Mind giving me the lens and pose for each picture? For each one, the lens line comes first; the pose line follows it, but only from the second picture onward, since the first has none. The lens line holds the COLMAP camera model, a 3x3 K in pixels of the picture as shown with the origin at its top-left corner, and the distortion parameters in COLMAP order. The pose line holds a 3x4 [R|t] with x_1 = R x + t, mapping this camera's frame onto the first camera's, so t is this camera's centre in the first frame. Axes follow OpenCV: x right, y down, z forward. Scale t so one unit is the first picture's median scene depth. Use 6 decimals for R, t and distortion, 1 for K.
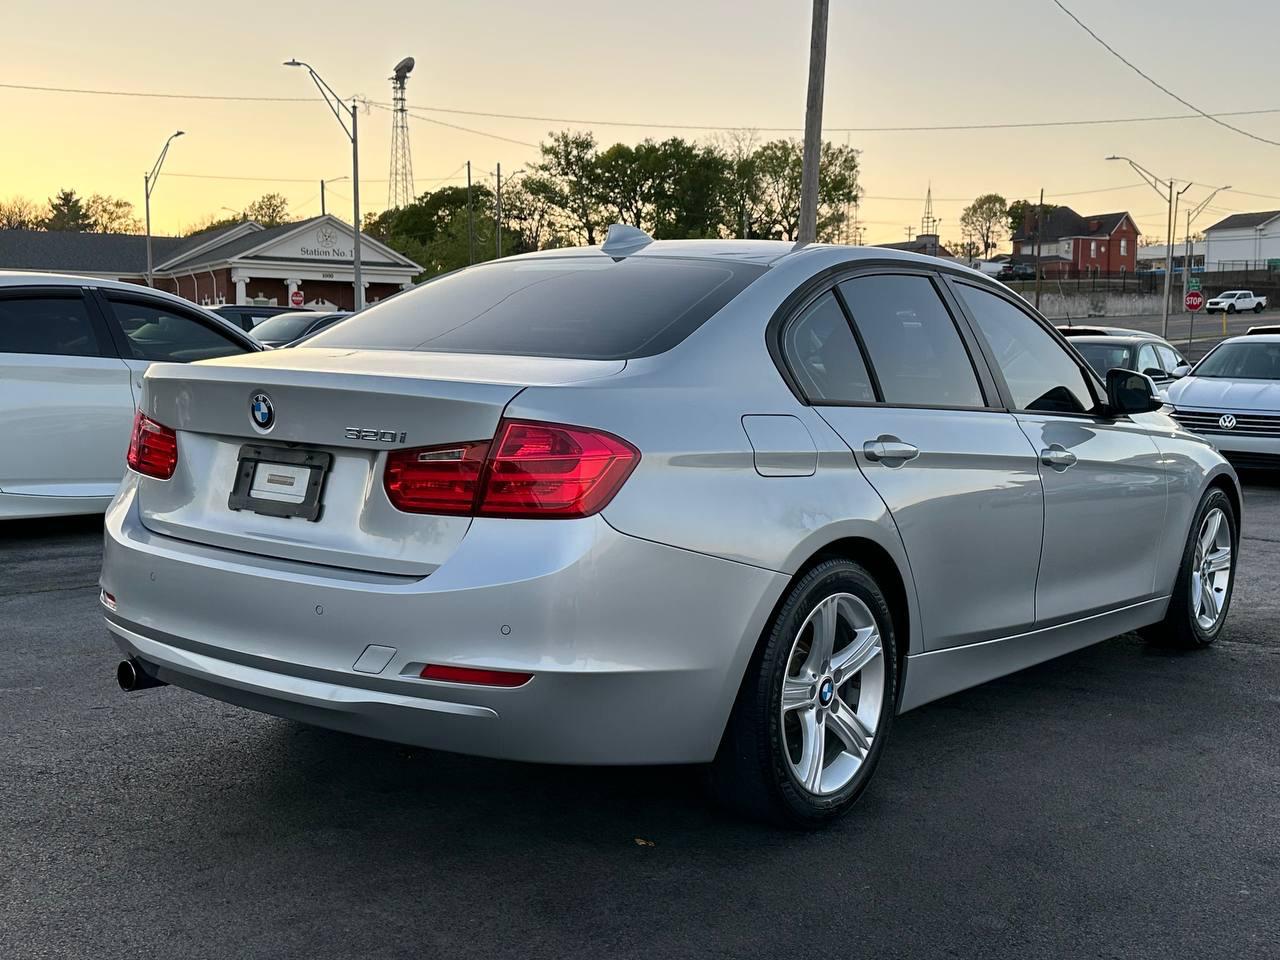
lens RADIAL K [[1395.2, 0, 653.0], [0, 1395.2, 489.5], [0, 0, 1]] dist [0.203914, -0.418557]
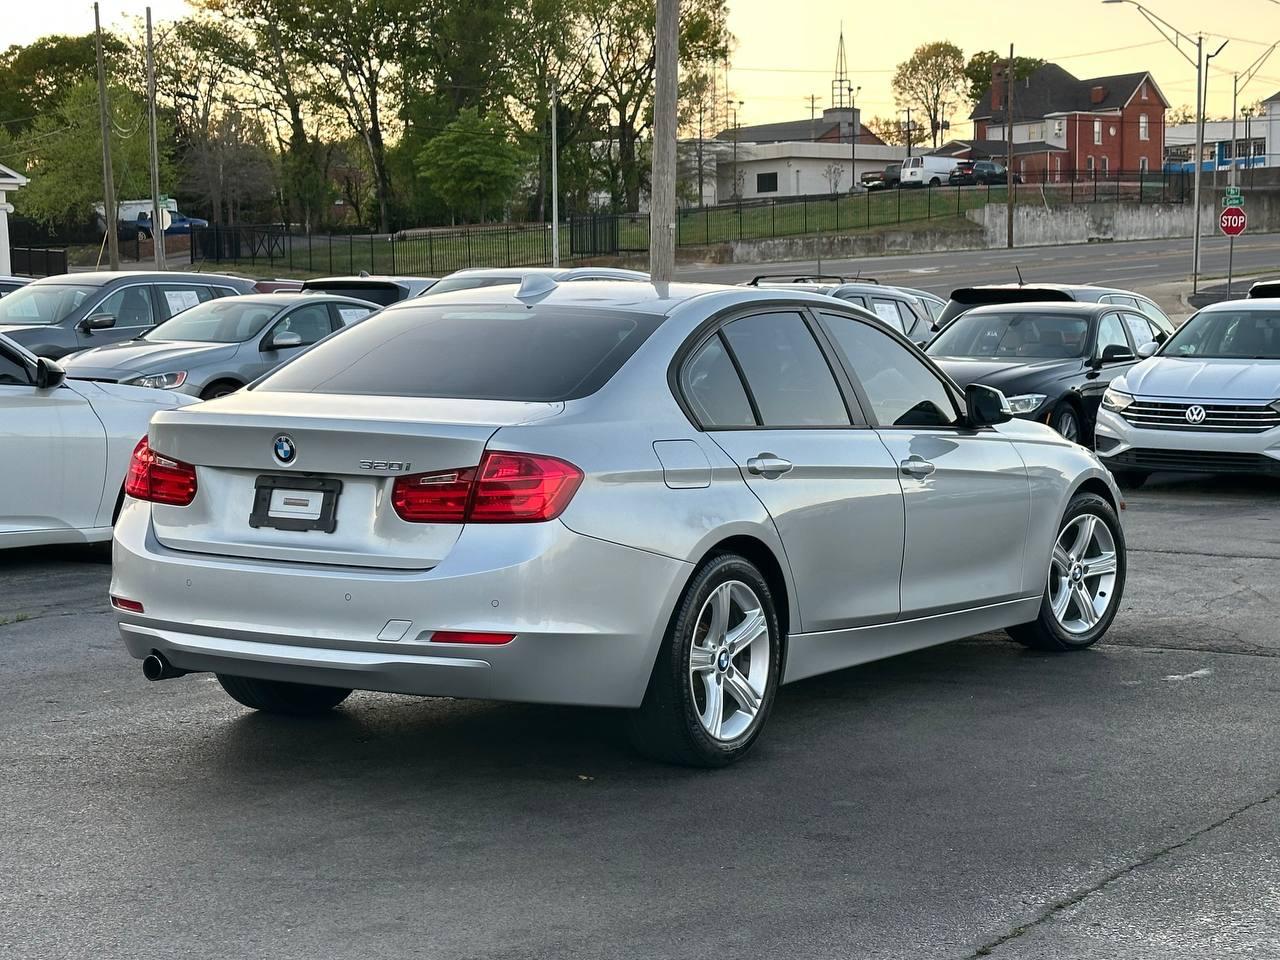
lens RADIAL K [[2435.1, 0, 640.0], [0, 2435.1, 480.0], [0, 0, 1]] dist [0.160167, 0.159713]
pose [[0.994338, -0.027408, 0.102664, -0.112265], [0.029571, 0.999370, -0.019605, 0.016048], [-0.102062, 0.022529, 0.994523, -0.767222]]
